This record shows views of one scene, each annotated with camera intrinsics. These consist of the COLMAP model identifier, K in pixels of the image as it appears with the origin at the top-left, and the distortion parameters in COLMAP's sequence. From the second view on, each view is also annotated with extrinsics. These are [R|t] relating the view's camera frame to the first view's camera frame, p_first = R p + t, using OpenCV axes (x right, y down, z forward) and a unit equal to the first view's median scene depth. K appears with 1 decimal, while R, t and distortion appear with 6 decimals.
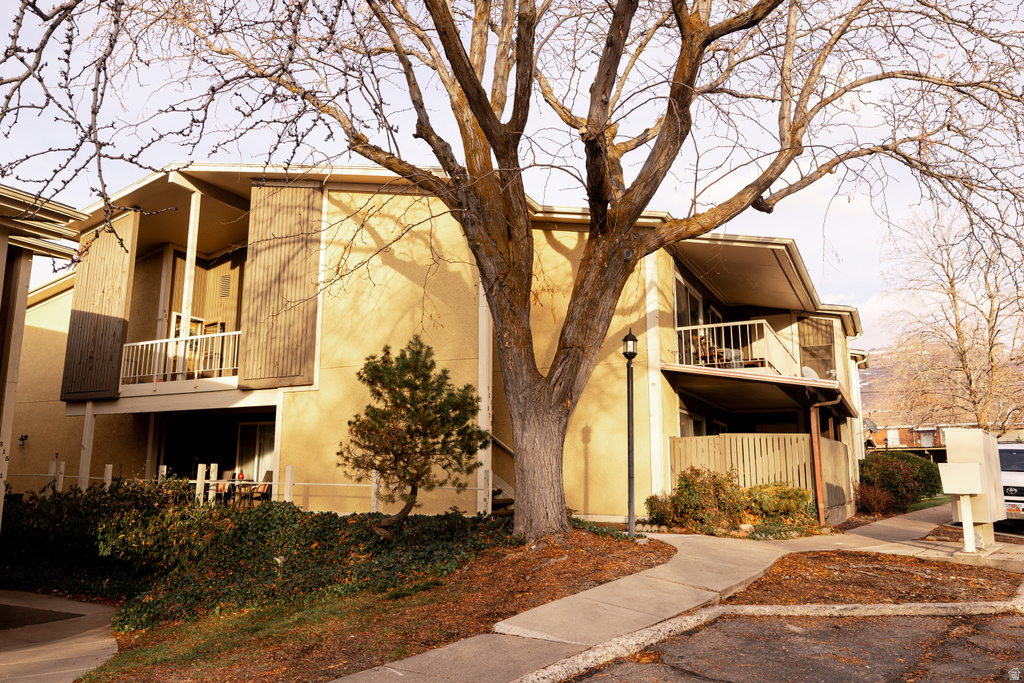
lens RADIAL K [[763.2, 0, 511.8], [0, 763.2, 340.1], [0, 0, 1]] dist [-0.008773, -0.002952]
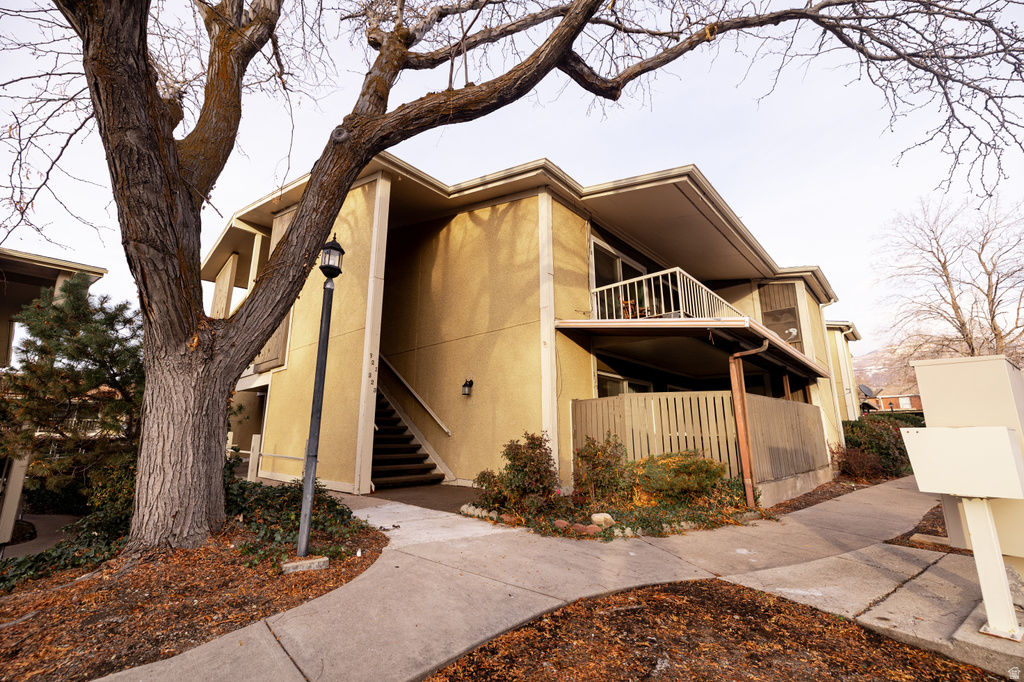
lens RADIAL K [[436.5, 0, 509.5], [0, 436.5, 340.3], [0, 0, 1]] dist [0.000814, -0.000339]
pose [[0.961786, -0.066323, -0.265648, 0.220708], [0.056585, 0.997421, -0.044153, 0.057957], [0.267891, 0.027434, 0.963059, 0.366584]]
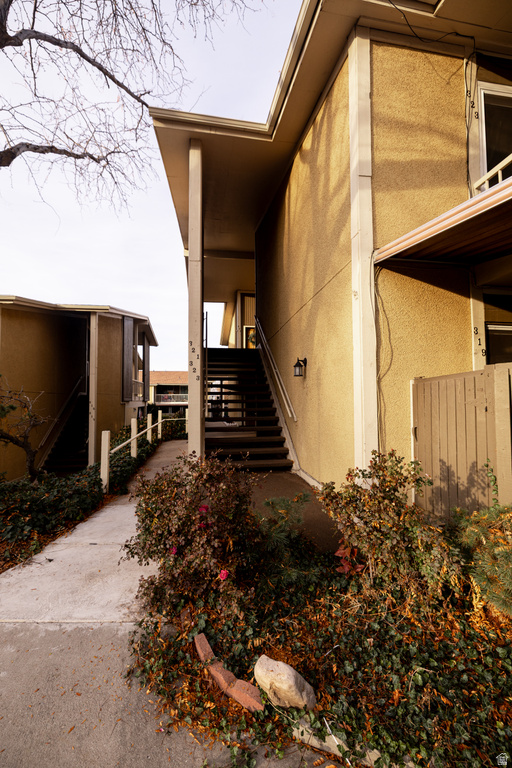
lens RADIAL K [[327.4, 0, 257.5], [0, 327.4, 387.8], [0, 0, 1]] dist [0.000814, -0.000339]
pose [[0.575377, -0.040404, -0.816890, 0.267747], [0.156804, 0.985701, 0.061691, 0.078565], [0.802717, -0.163587, 0.573485, 0.600401]]
